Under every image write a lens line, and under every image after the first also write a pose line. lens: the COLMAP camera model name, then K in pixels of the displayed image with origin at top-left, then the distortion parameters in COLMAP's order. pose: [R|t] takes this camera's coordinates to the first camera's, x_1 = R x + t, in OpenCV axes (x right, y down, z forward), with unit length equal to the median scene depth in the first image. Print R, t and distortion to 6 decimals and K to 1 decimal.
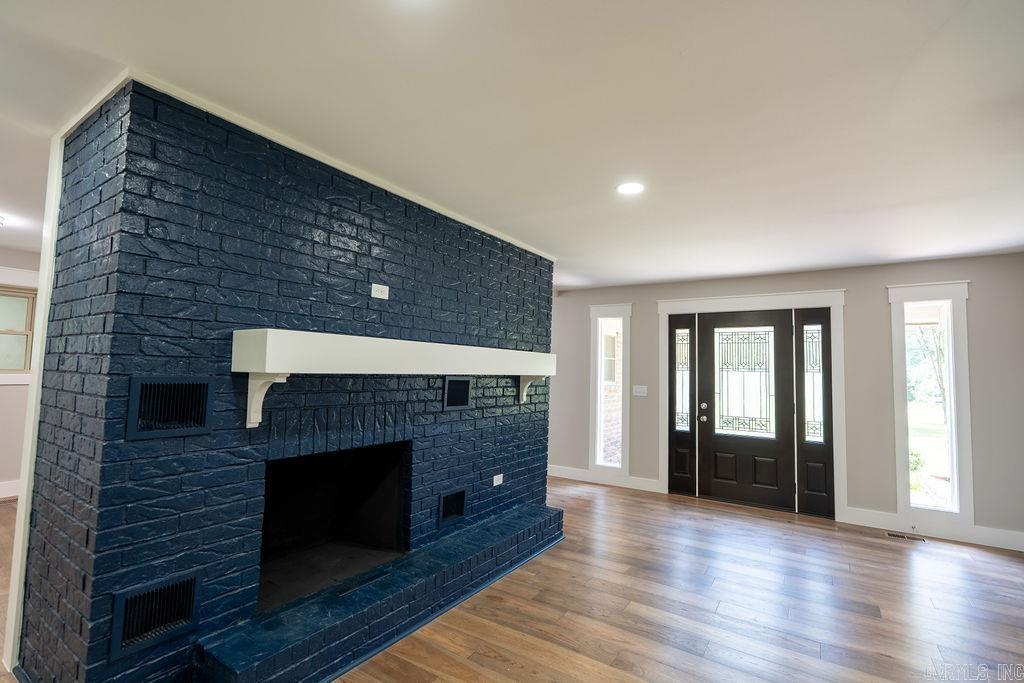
lens RADIAL K [[468.0, 0, 518.3], [0, 468.0, 343.9], [0, 0, 1]] dist [-0.005477, 0.003709]
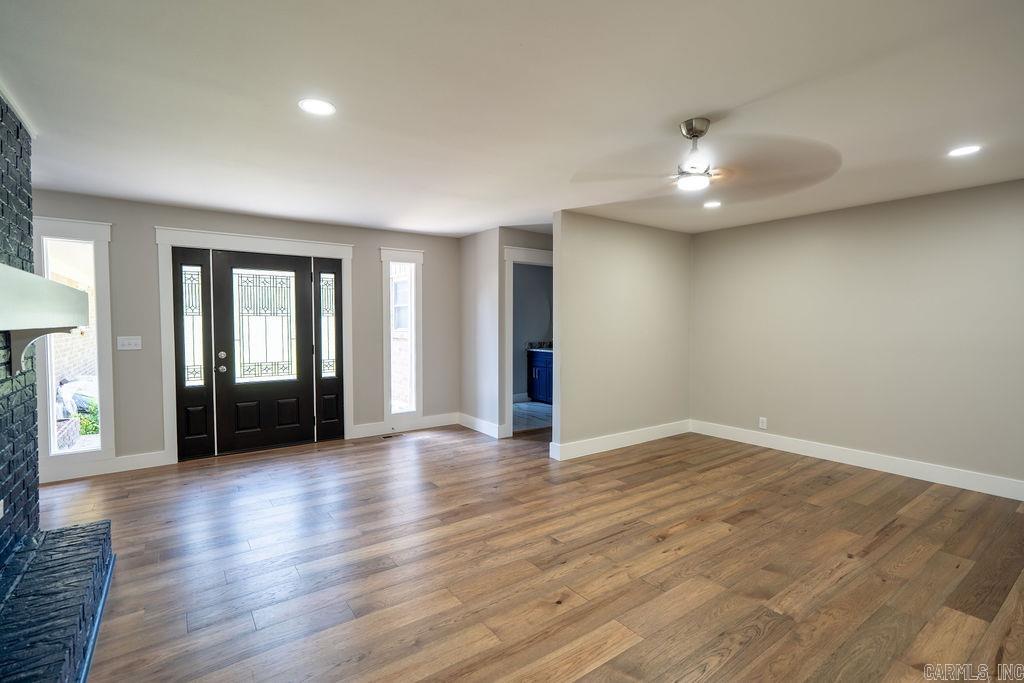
lens RADIAL K [[468.0, 0, 506.0], [0, 468.0, 345.7], [0, 0, 1]] dist [-0.005477, 0.003709]
pose [[0.371075, -0.069914, 0.925967, -0.271569], [-0.047025, 0.994468, 0.093930, 0.005330], [-0.927411, -0.078399, 0.365735, 0.192482]]
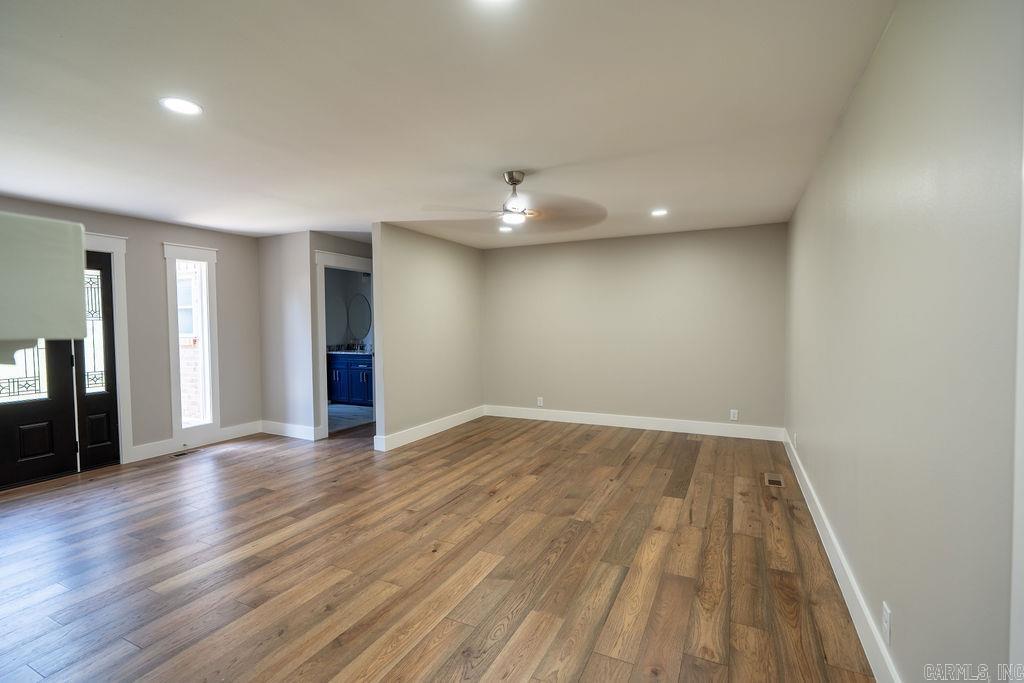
lens RADIAL K [[468.0, 0, 497.6], [0, 468.0, 343.3], [0, 0, 1]] dist [-0.005477, 0.003709]
pose [[-0.097445, -0.064587, 0.993143, -0.407954], [-0.050224, 0.996940, 0.059906, 0.010106], [-0.993973, -0.044042, -0.100391, 0.293357]]
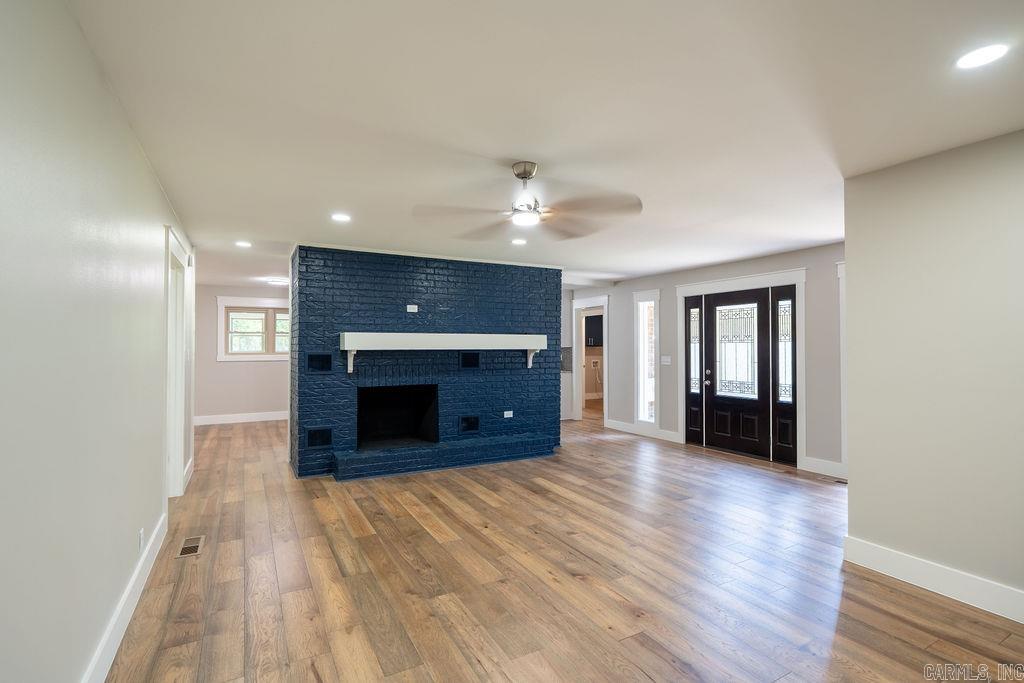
lens RADIAL K [[468.0, 0, 512.5], [0, 468.0, 348.9], [0, 0, 1]] dist [-0.005477, 0.003709]
pose [[0.888856, -0.023072, -0.457605, 0.588224], [0.047811, 0.997950, 0.042554, -0.002871], [0.455685, -0.059703, 0.888137, -0.345963]]
